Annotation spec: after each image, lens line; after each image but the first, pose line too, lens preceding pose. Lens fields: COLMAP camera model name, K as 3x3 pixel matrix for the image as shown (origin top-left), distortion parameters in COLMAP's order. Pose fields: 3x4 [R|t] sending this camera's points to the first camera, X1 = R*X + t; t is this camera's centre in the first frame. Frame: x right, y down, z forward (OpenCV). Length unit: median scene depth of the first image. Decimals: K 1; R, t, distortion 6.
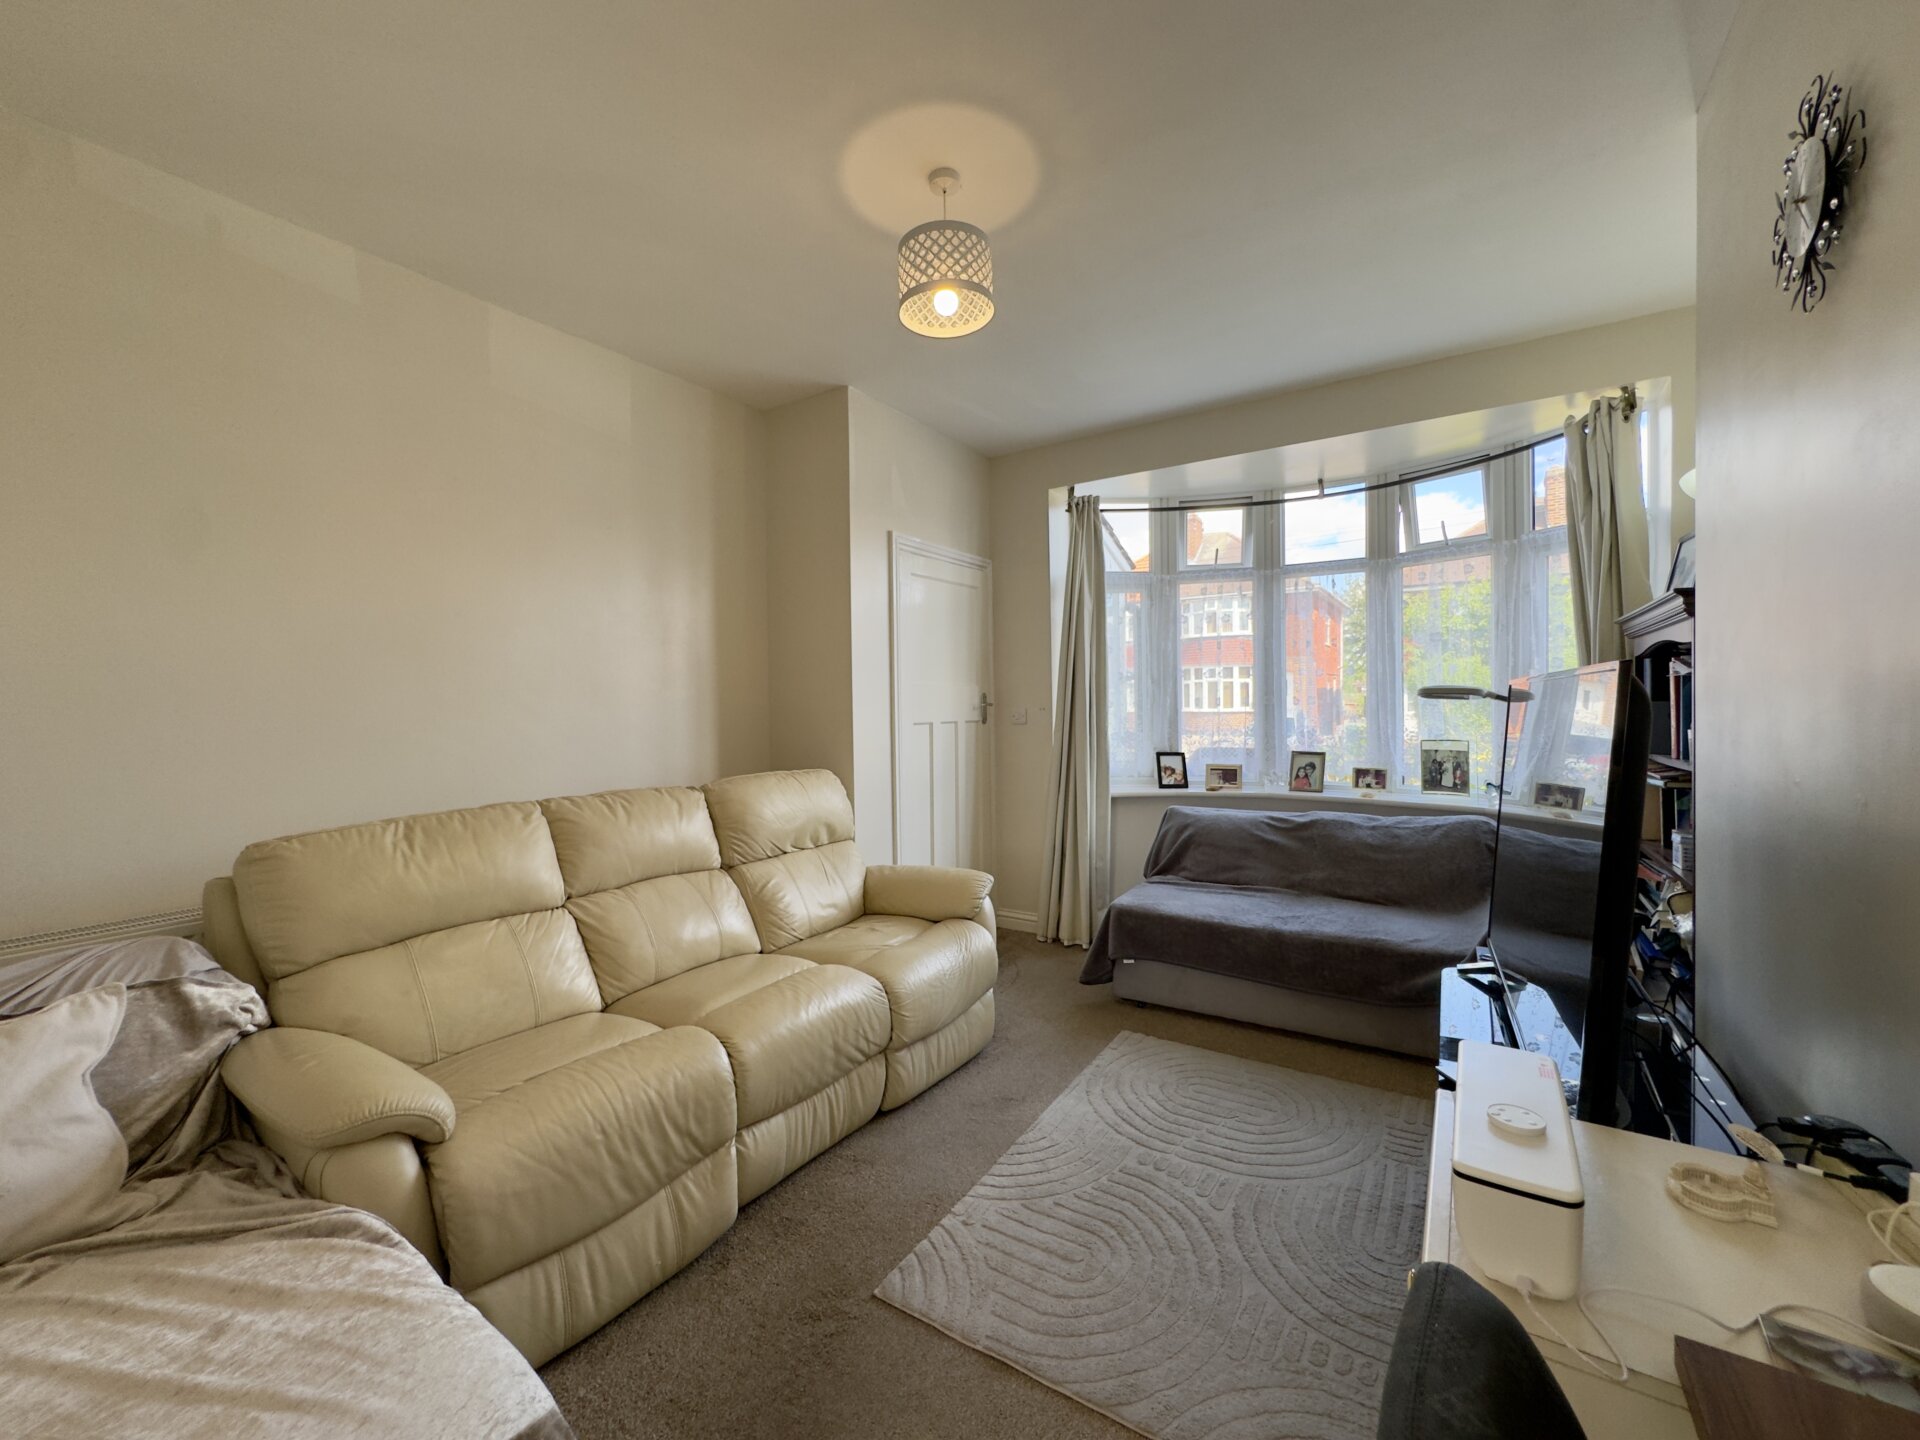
lens RADIAL K [[770.5, 0, 958.7], [0, 770.5, 716.4], [0, 0, 1]] dist [-0.004283, 0.000558]
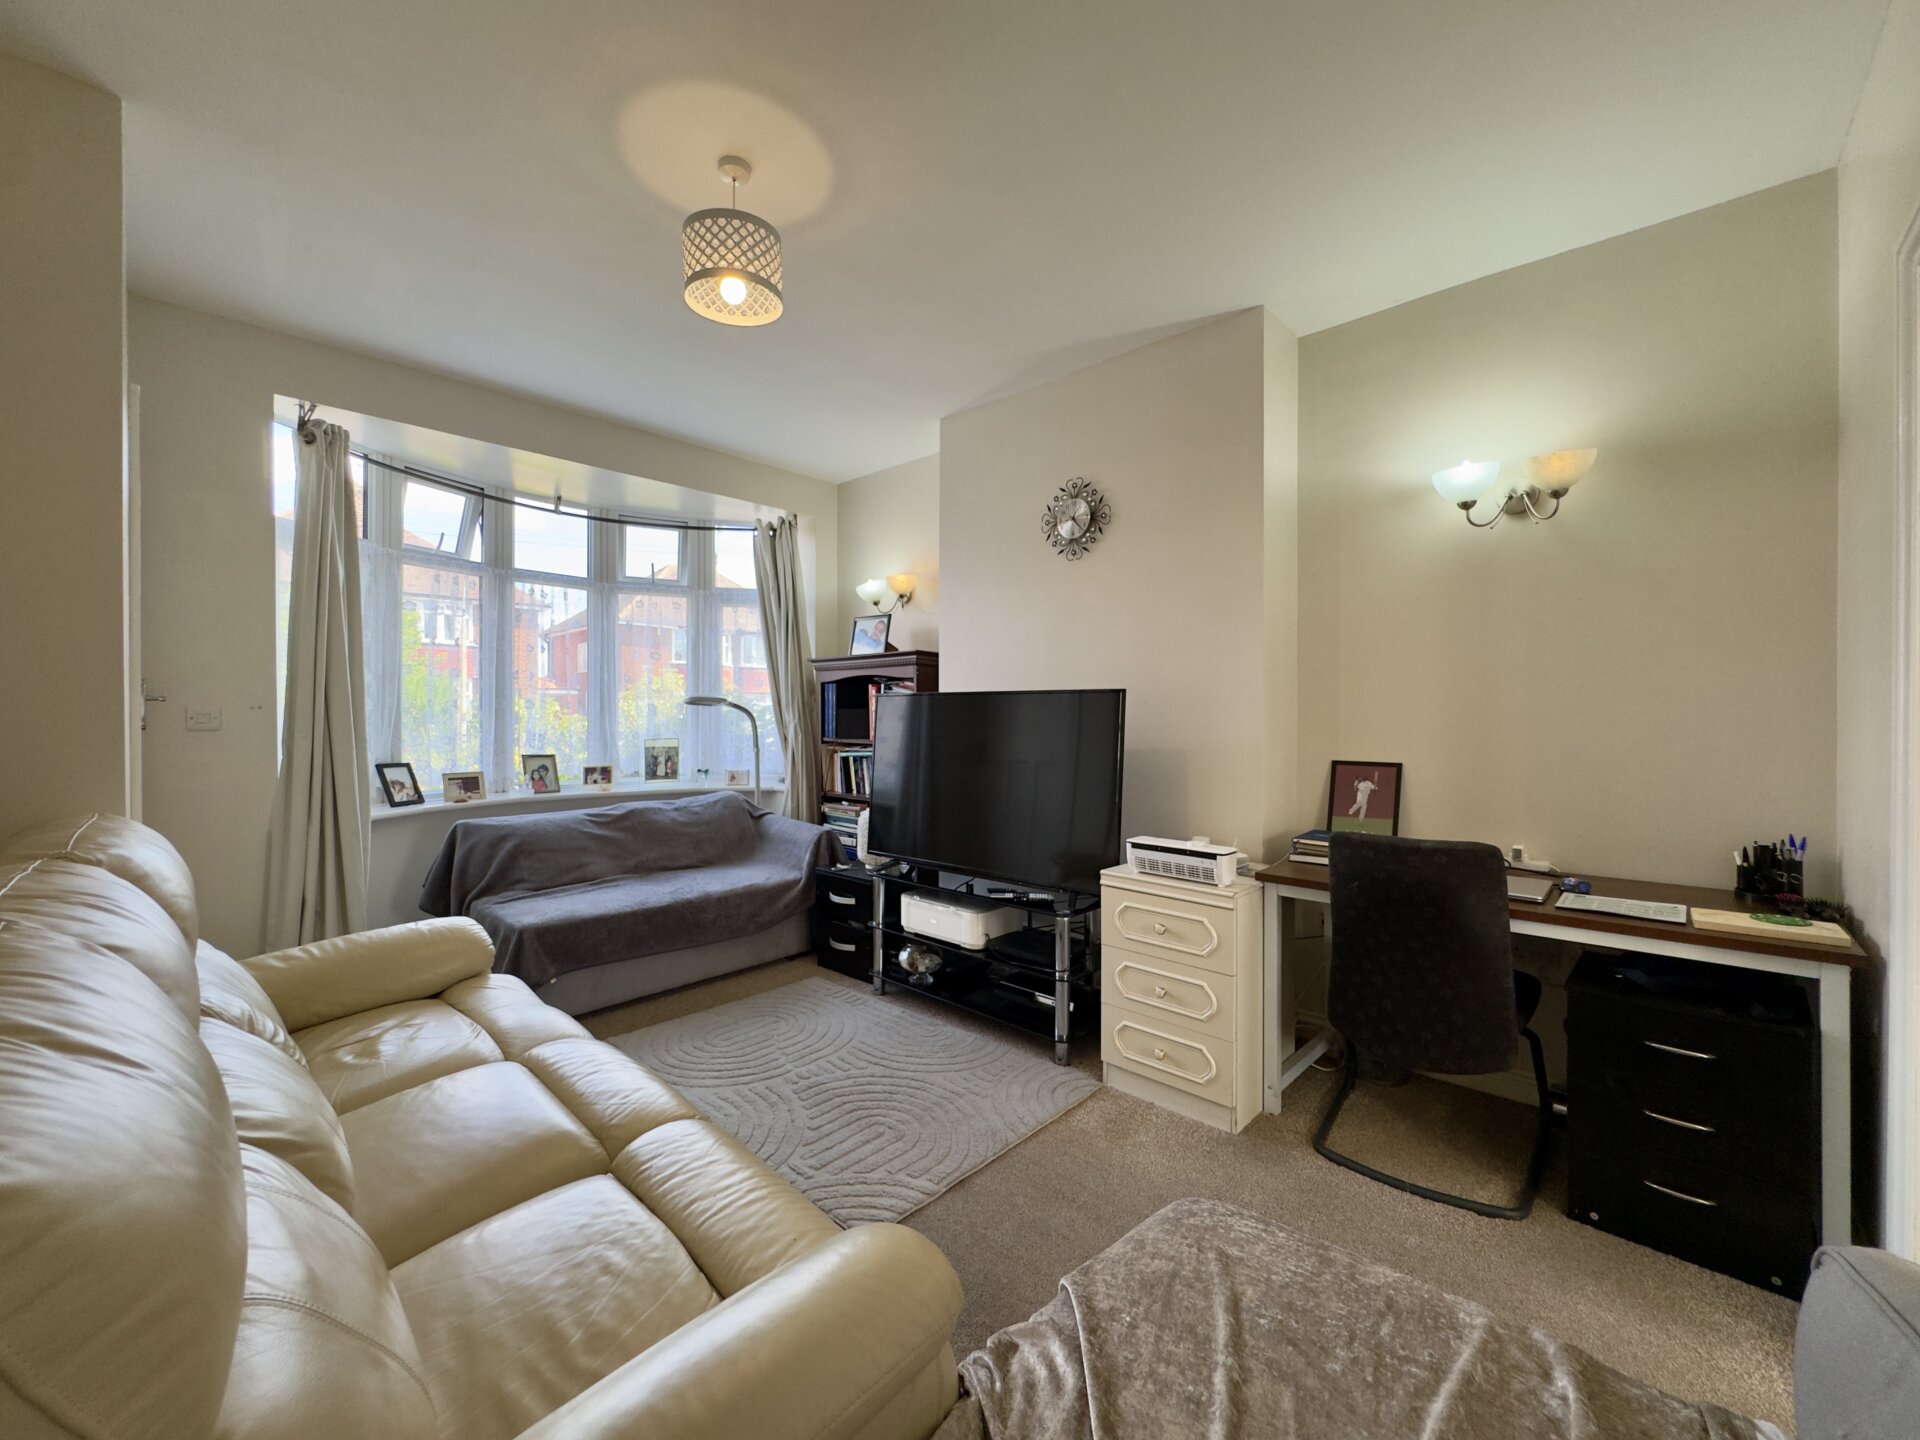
lens RADIAL K [[770.5, 0, 958.1], [0, 770.5, 714.1], [0, 0, 1]] dist [-0.004283, 0.000558]
pose [[0.167792, 0.014205, 0.985720, -0.487053], [0.010796, 0.999810, -0.016246, 0.015303], [-0.985763, 0.013368, 0.167607, 0.290065]]
